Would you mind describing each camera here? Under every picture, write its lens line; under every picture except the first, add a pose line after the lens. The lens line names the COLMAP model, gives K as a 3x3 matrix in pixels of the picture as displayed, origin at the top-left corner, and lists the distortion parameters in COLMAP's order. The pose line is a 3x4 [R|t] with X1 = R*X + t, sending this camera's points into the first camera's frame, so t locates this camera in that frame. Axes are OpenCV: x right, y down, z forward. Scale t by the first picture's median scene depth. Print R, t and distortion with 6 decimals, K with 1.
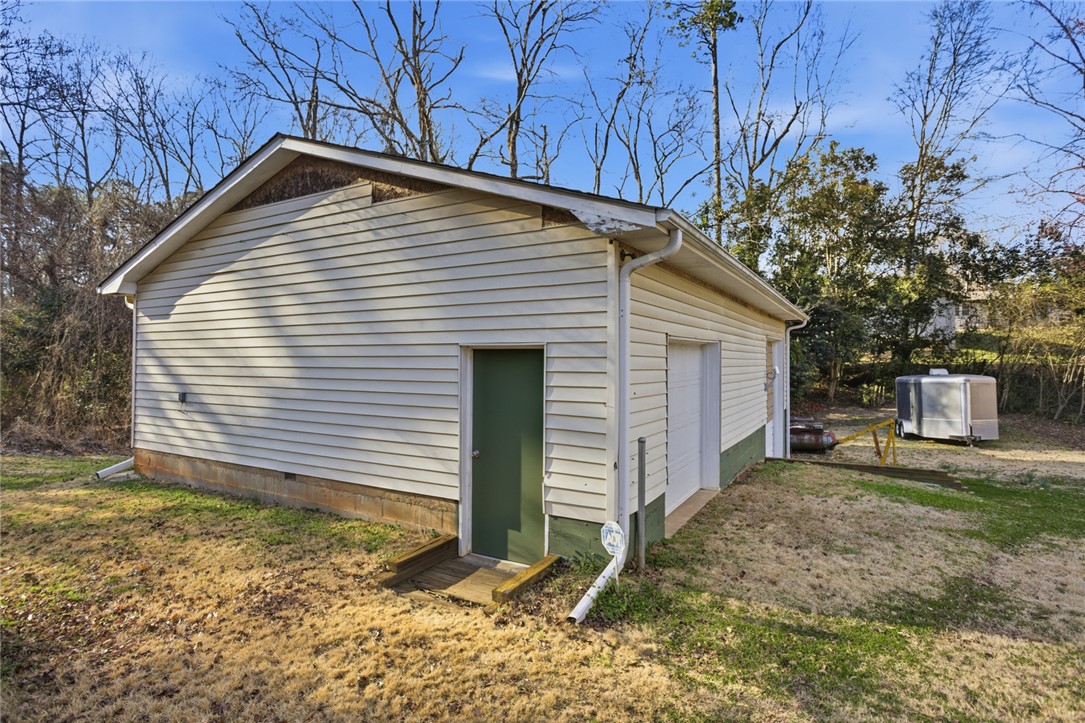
lens RADIAL K [[543.4, 0, 542.5], [0, 543.4, 361.5], [0, 0, 1]] dist [-0.003110, -0.001909]
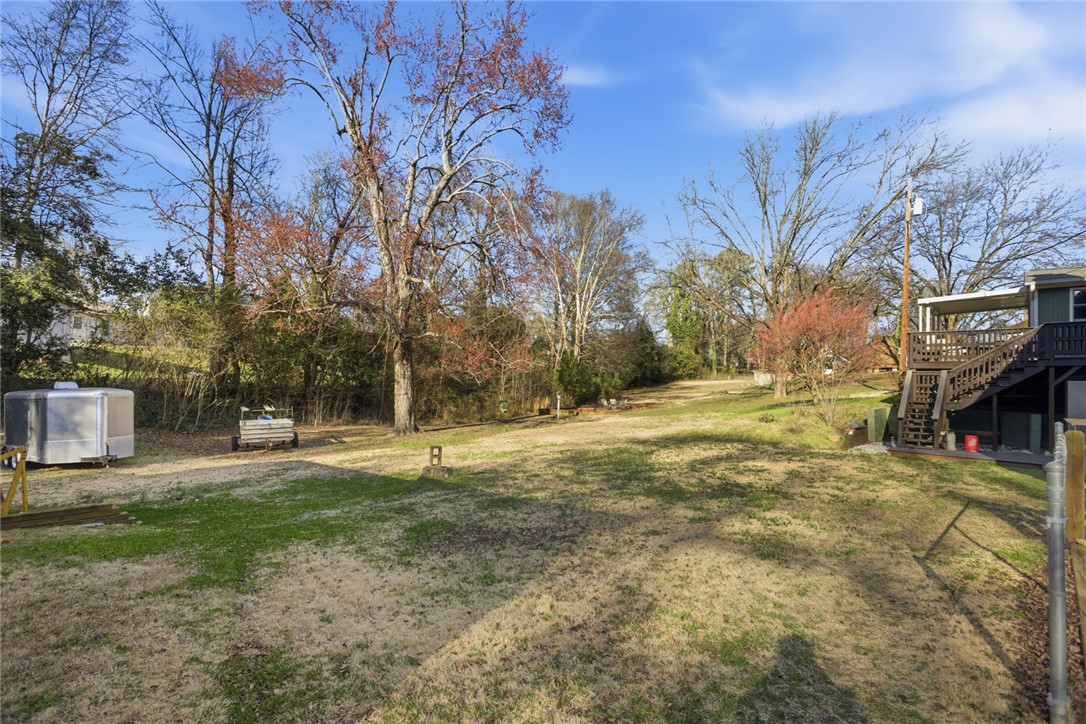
lens RADIAL K [[540.9, 0, 540.4], [0, 540.9, 371.2], [0, 0, 1]] dist [-0.000936, -0.000037]
pose [[0.187688, 0.028116, 0.981826, 0.038174], [-0.014143, 0.999564, -0.025920, 0.009750], [-0.982127, -0.009021, 0.188004, 0.121284]]
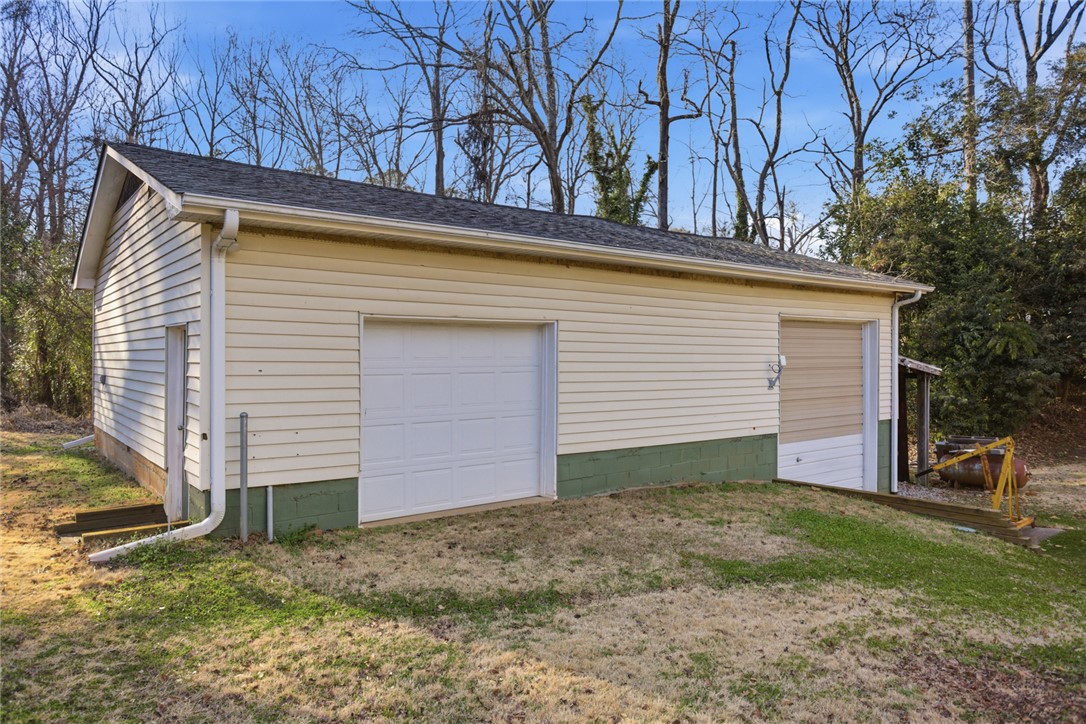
lens RADIAL K [[712.6, 0, 543.0], [0, 712.6, 362.0], [0, 0, 1]] dist [0.002443, -0.000221]
pose [[0.926730, 0.003820, -0.375708, 0.296179], [-0.003323, 0.999993, 0.001972, 0.009784], [0.375713, -0.000579, 0.926736, -0.009216]]
